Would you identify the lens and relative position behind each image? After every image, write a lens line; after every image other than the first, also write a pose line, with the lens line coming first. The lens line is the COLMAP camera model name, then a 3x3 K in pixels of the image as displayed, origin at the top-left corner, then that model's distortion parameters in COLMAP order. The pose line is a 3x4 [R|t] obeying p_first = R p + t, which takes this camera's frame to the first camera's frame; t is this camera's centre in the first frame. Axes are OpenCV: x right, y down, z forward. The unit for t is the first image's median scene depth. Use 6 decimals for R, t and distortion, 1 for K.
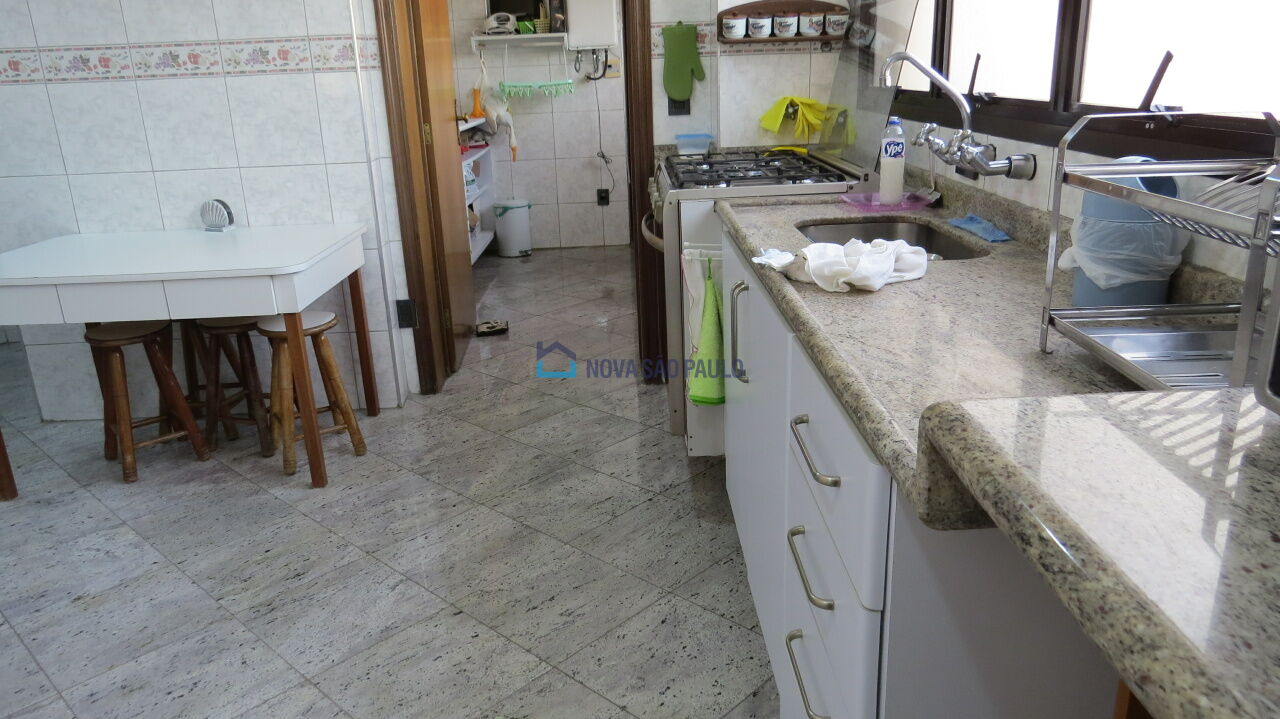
lens RADIAL K [[932.8, 0, 636.9], [0, 932.8, 359.7], [0, 0, 1]] dist [-0.010059, 0.008156]
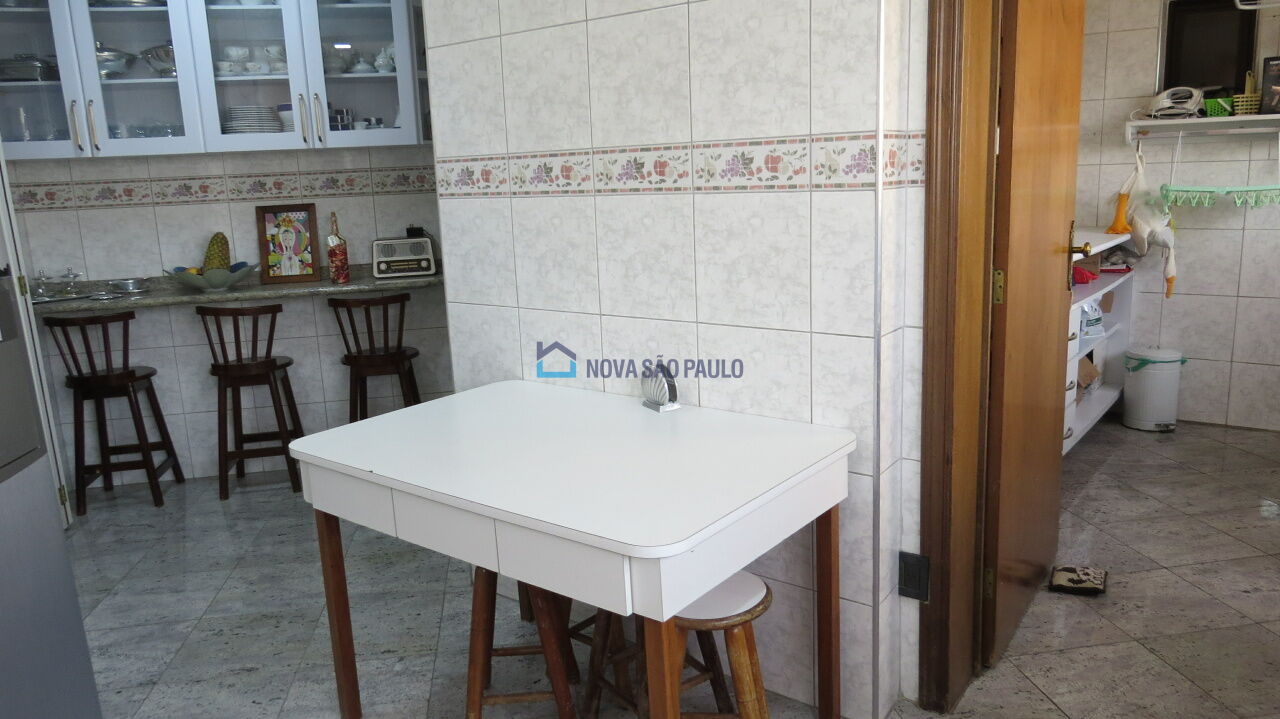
lens RADIAL K [[932.8, 0, 643.9], [0, 932.8, 355.7], [0, 0, 1]] dist [-0.010059, 0.008156]
pose [[0.794710, 0.124620, -0.594059, -0.035259], [-0.175175, 0.984142, -0.027893, -0.115235], [0.581163, 0.126231, 0.803937, 0.315302]]
